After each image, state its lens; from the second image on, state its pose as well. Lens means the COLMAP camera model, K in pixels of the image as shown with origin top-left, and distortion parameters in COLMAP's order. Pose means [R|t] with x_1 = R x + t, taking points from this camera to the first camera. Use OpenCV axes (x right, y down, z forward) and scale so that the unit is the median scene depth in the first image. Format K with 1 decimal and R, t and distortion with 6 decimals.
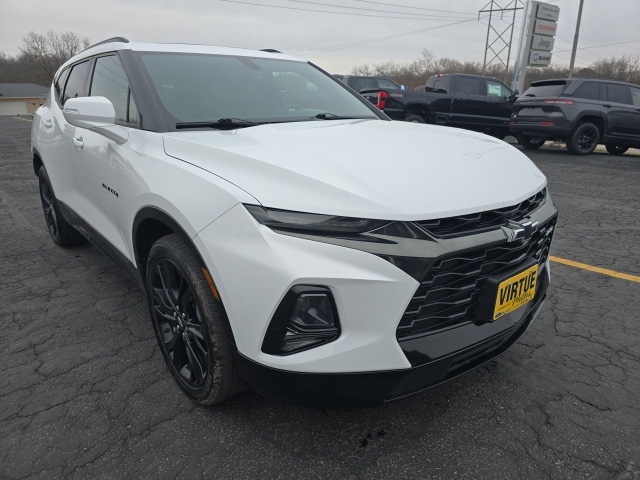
lens RADIAL K [[445.0, 0, 326.5], [0, 445.0, 240.6], [0, 0, 1]] dist [0.021903, -0.009541]
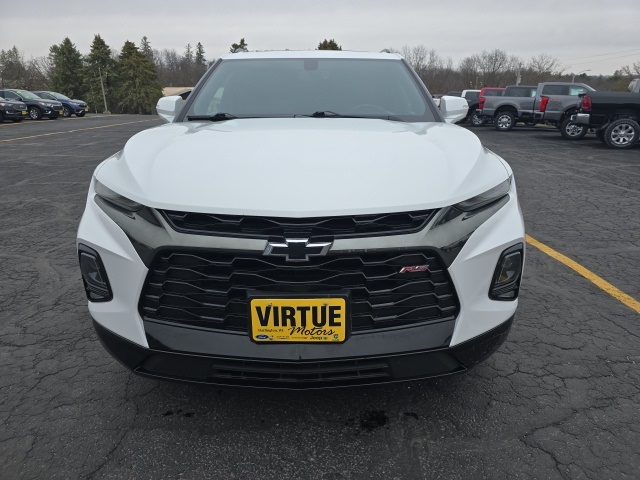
lens RADIAL K [[445.0, 0, 325.6], [0, 445.0, 239.8], [0, 0, 1]] dist [0.021903, -0.009541]
pose [[0.756869, 0.194106, -0.624077, 0.935144], [-0.202443, 0.977544, 0.058524, -0.091569], [0.621422, 0.082045, 0.779168, 0.356631]]
